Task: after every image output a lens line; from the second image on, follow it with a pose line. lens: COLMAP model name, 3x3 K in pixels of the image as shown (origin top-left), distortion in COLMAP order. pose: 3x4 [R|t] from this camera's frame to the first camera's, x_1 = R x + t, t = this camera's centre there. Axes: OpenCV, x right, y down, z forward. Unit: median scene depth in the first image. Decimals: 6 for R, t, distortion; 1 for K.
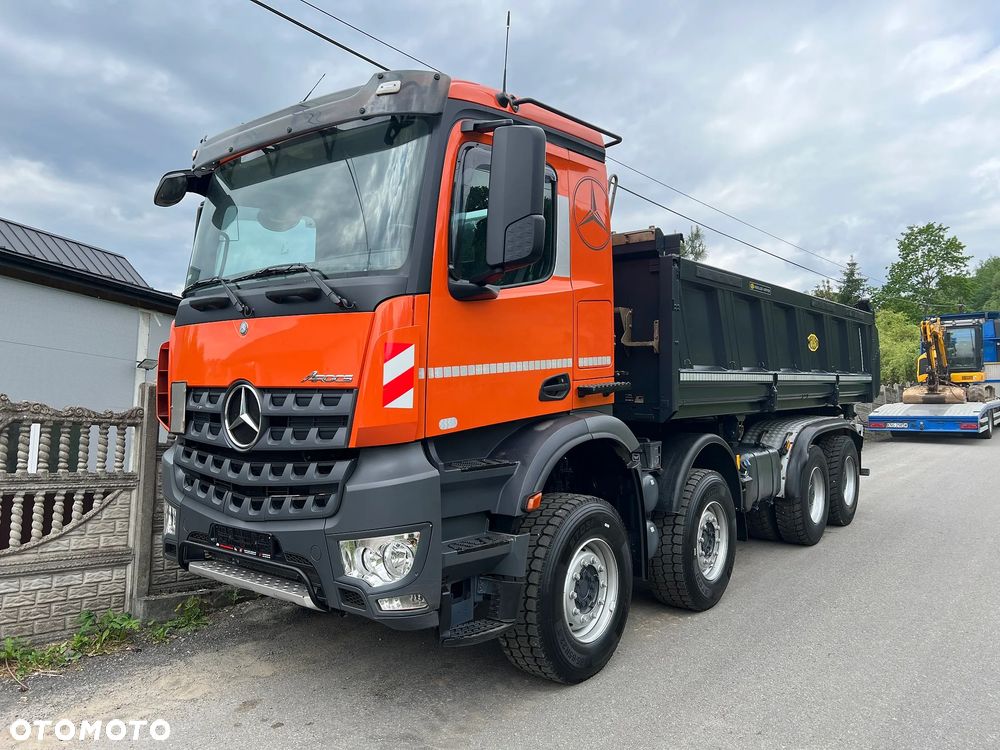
lens RADIAL K [[750.8, 0, 499.0], [0, 750.8, 376.8], [0, 0, 1]] dist [0.063516, -0.067063]
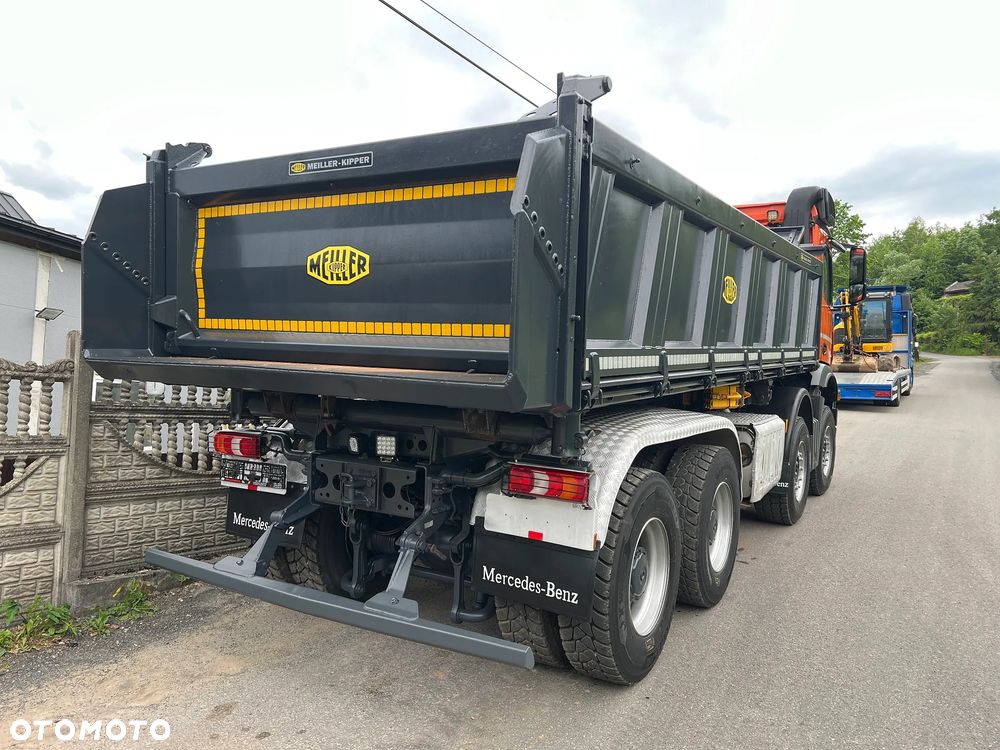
lens RADIAL K [[750.8, 0, 500.2], [0, 750.8, 371.5], [0, 0, 1]] dist [0.063516, -0.067063]
pose [[0.992891, 0.016677, 0.117856, -0.100110], [-0.021631, 0.998930, 0.040879, 0.009263], [-0.117048, -0.043138, 0.992189, 0.106922]]
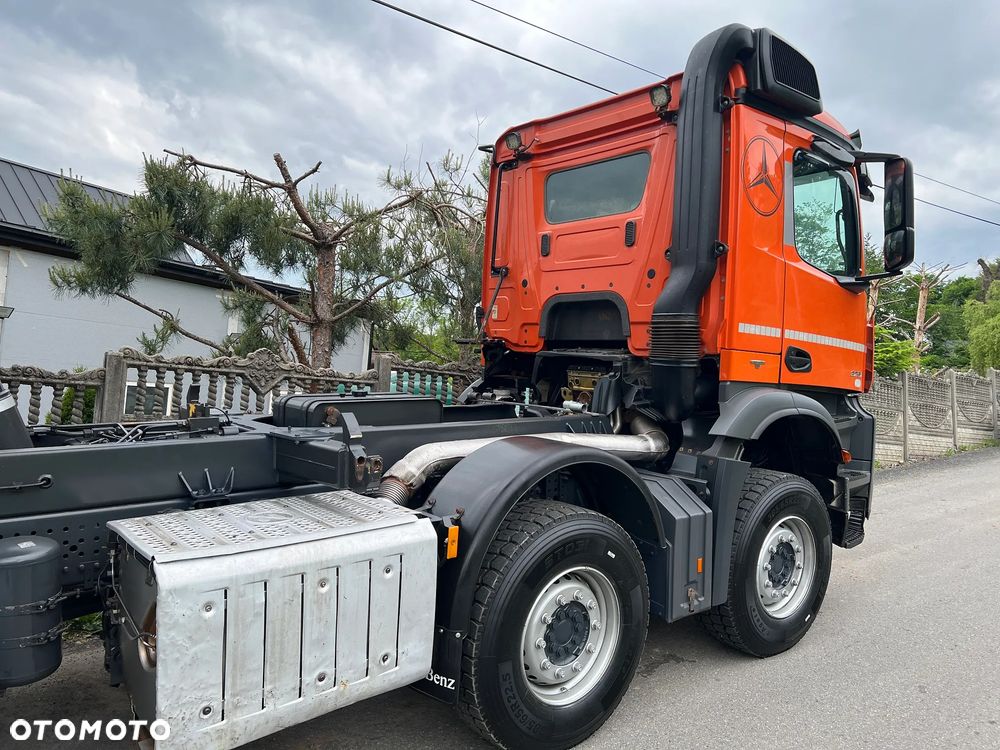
lens RADIAL K [[750.8, 0, 507.1], [0, 750.8, 367.7], [0, 0, 1]] dist [0.063516, -0.067063]
pose [[0.976593, 0.032184, -0.212675, 0.711134], [-0.025051, 0.999032, 0.036149, -0.002181], [0.213633, -0.029975, 0.976454, 0.831121]]
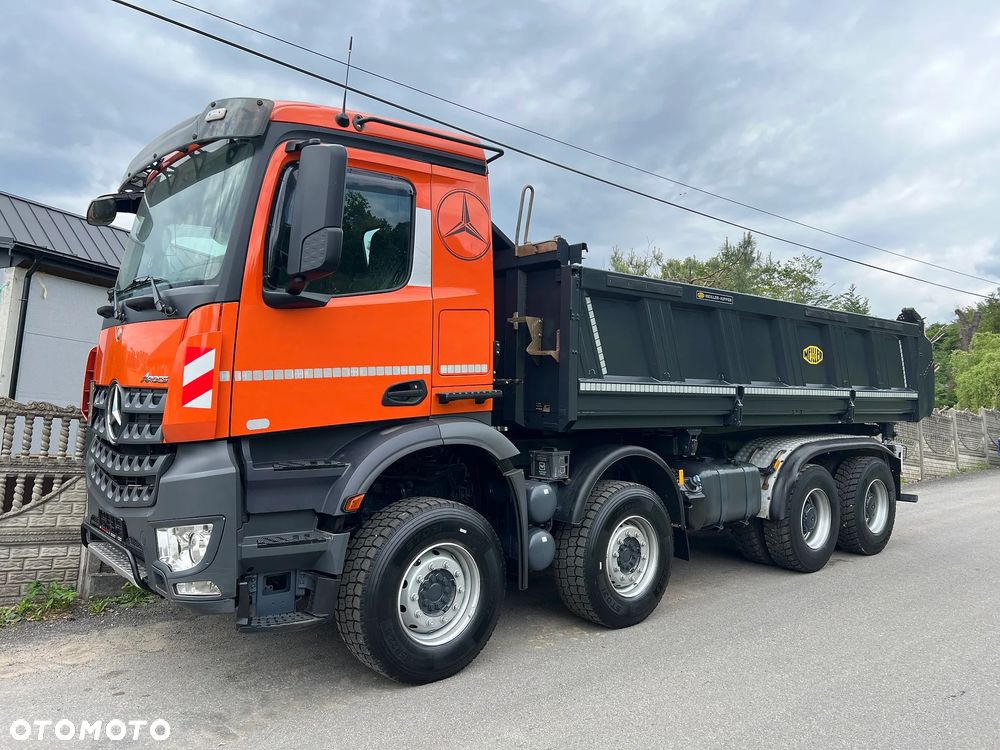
lens RADIAL K [[750.8, 0, 500.3], [0, 750.8, 368.6], [0, 0, 1]] dist [0.063516, -0.067063]
pose [[0.980332, 0.016517, -0.196664, 0.338808], [-0.021069, 0.999556, -0.021077, -0.000548], [0.196228, 0.024805, 0.980244, 0.010864]]
